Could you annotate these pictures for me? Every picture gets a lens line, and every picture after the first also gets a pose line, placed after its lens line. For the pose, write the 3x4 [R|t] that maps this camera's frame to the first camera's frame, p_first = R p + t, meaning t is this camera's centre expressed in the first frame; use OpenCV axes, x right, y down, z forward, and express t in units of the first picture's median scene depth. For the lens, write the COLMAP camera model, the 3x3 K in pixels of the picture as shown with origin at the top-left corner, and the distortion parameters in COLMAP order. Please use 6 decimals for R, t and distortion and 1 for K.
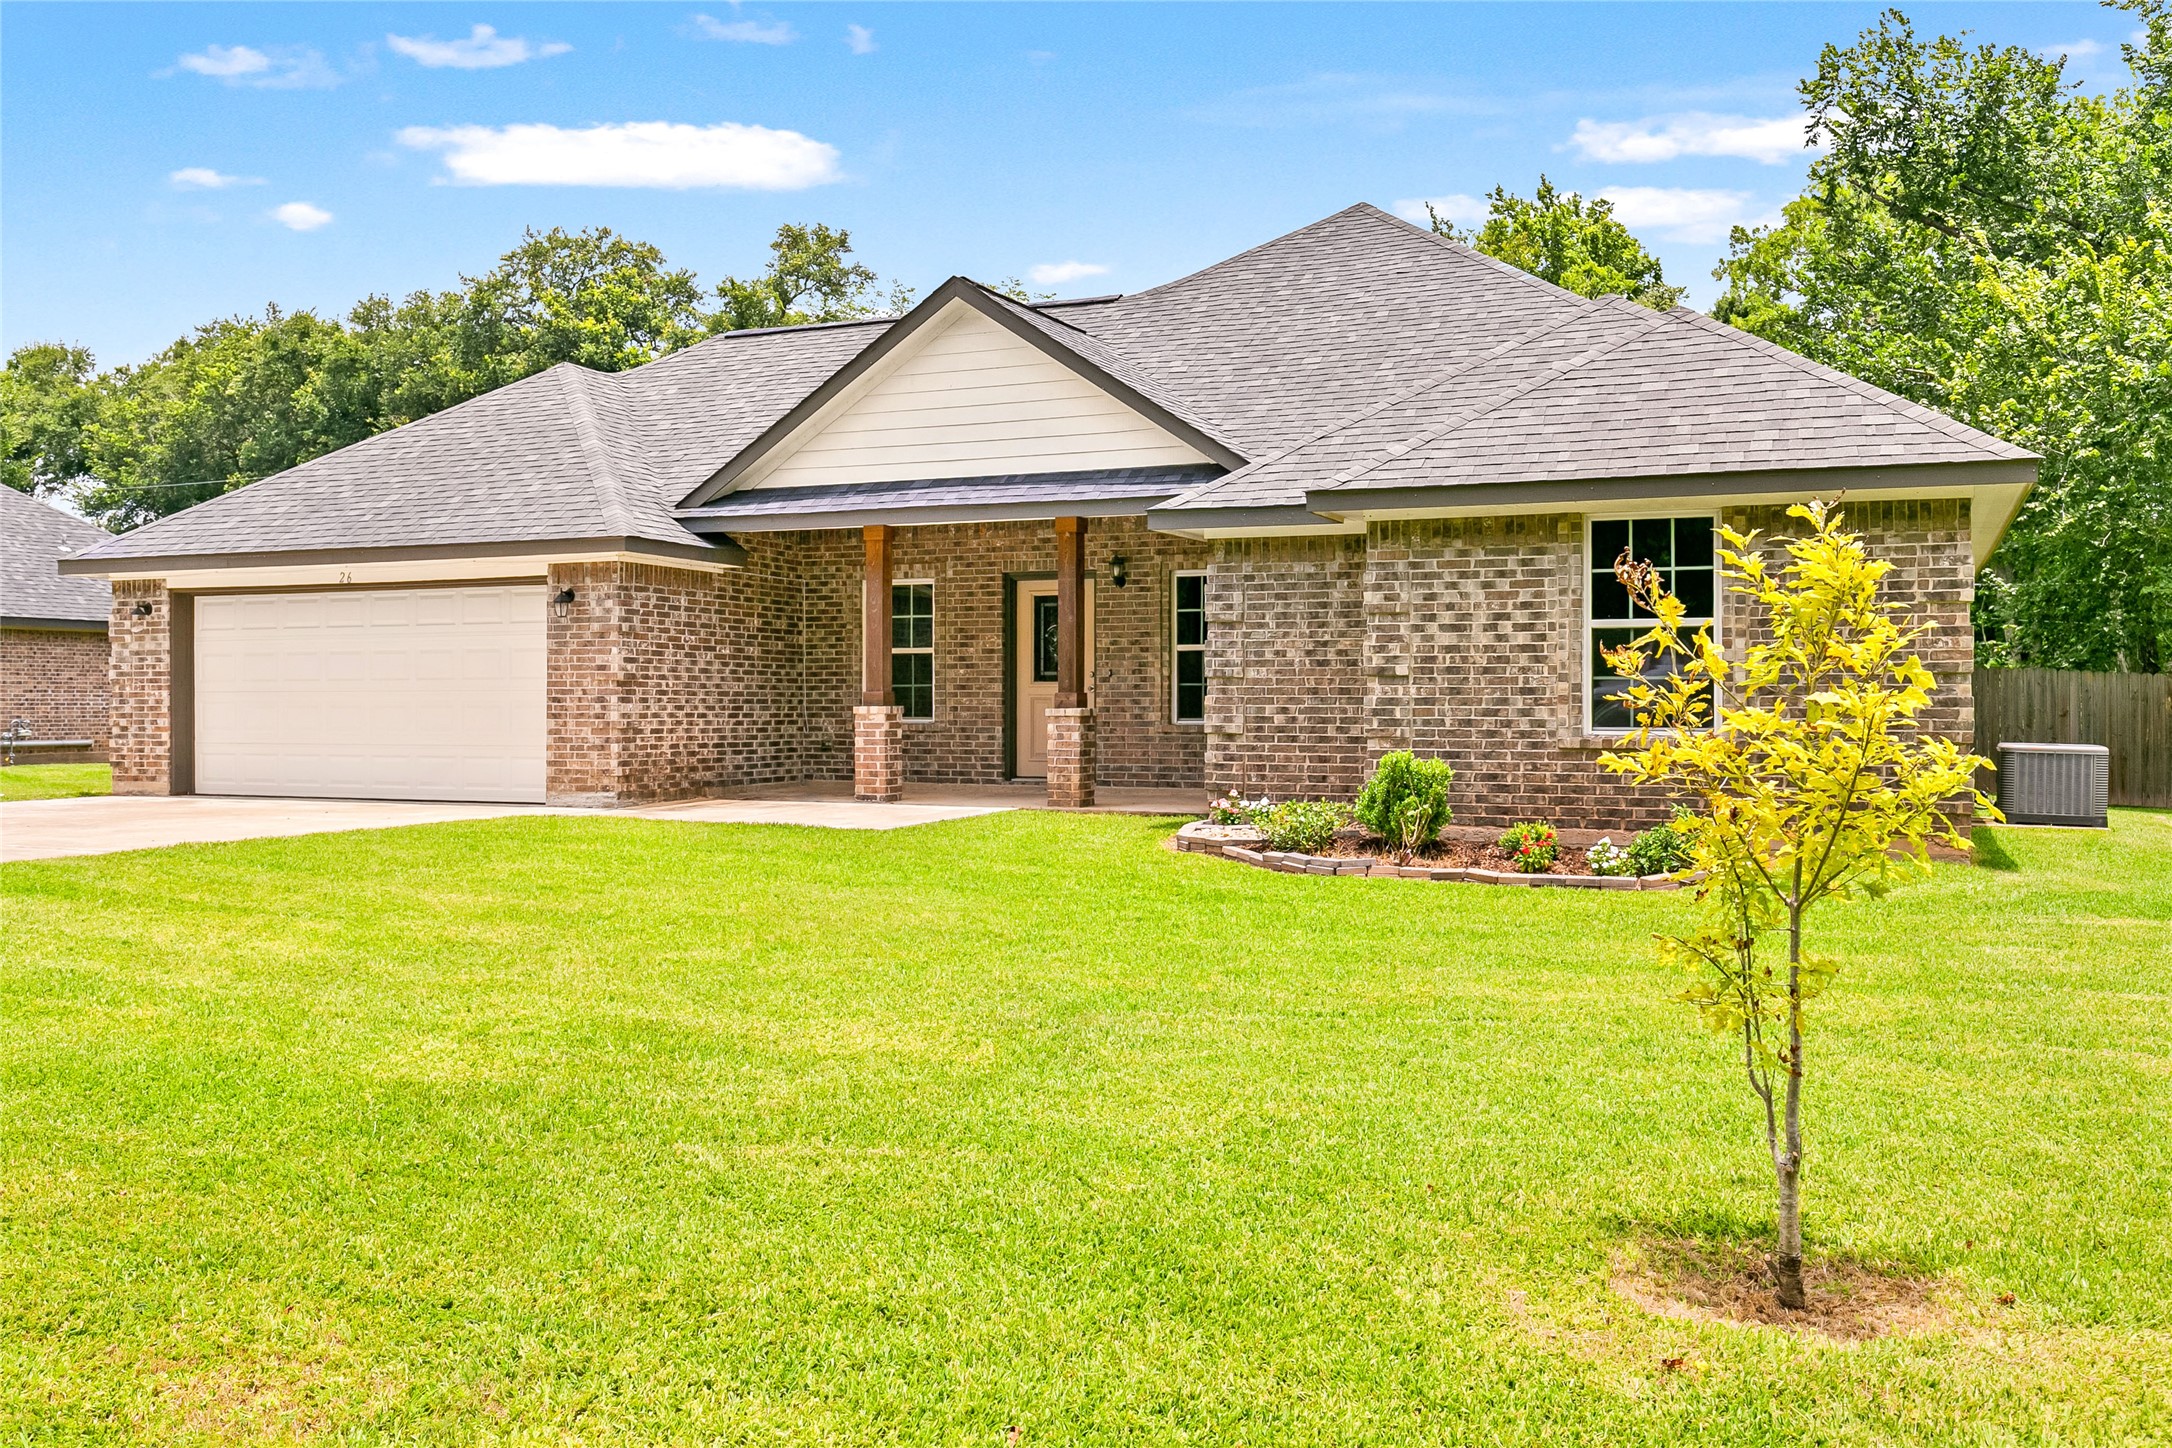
lens RADIAL K [[1898.8, 0, 1087.7], [0, 1898.8, 718.1], [0, 0, 1]] dist [-0.007248, 0.013793]
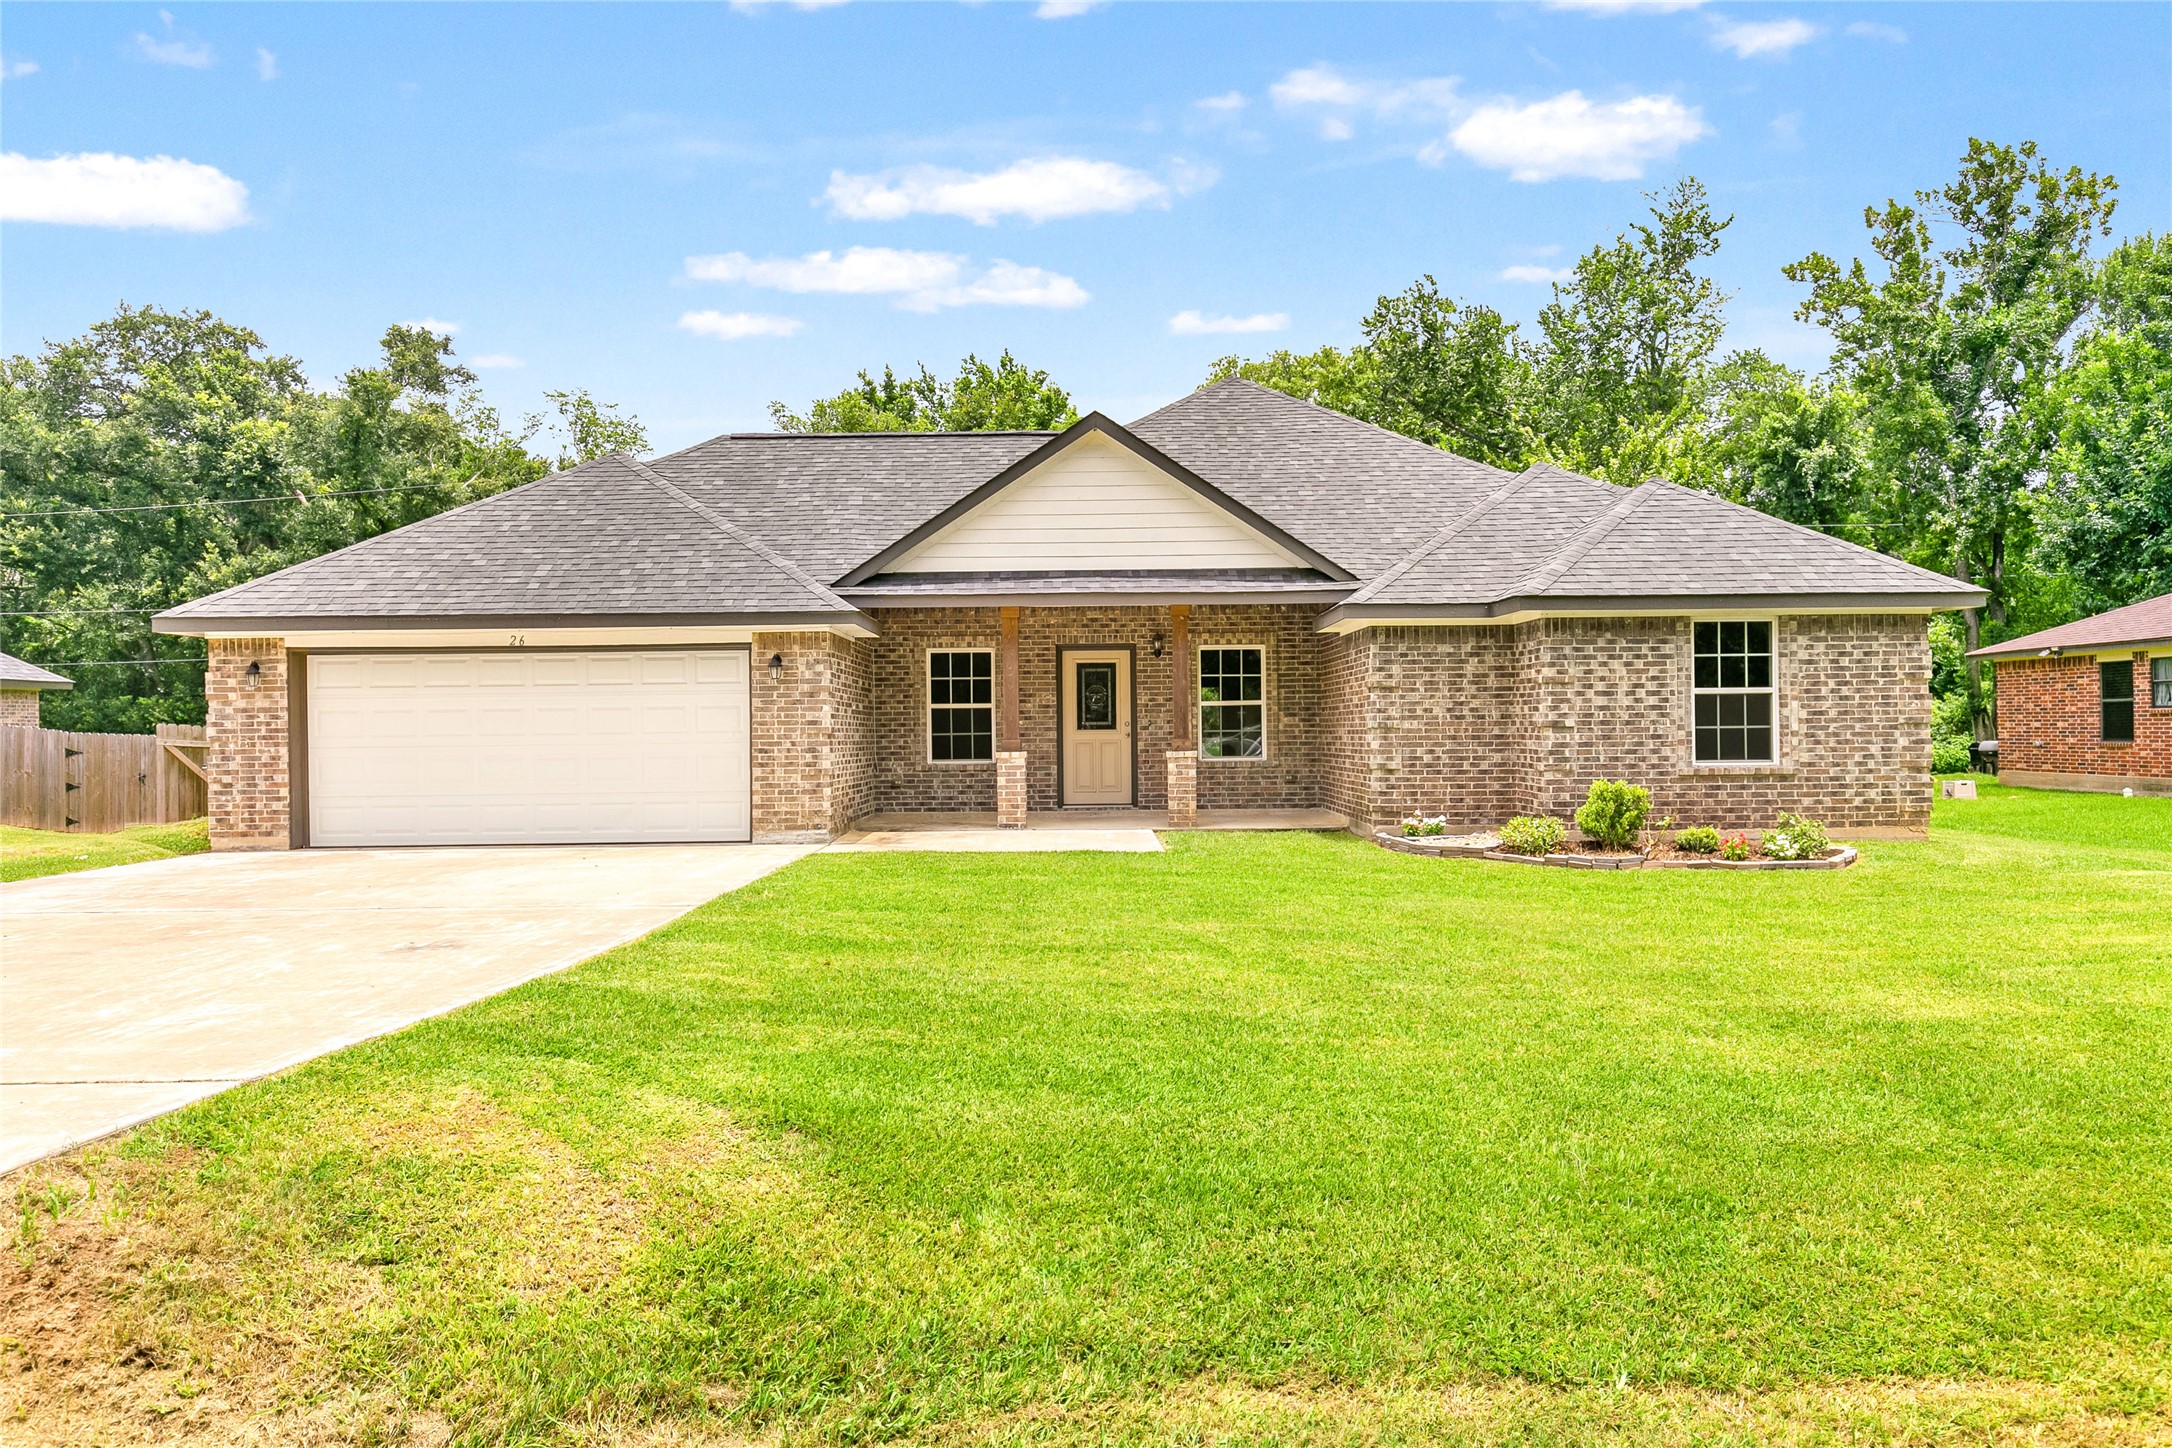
lens RADIAL K [[1437.2, 0, 1084.6], [0, 1437.2, 718.7], [0, 0, 1]] dist [0.004918, 0.006698]
pose [[0.908931, -0.007513, 0.416879, -0.567561], [0.014738, 0.999792, -0.014116, -0.017082], [-0.416686, 0.018974, 0.908852, 0.157118]]
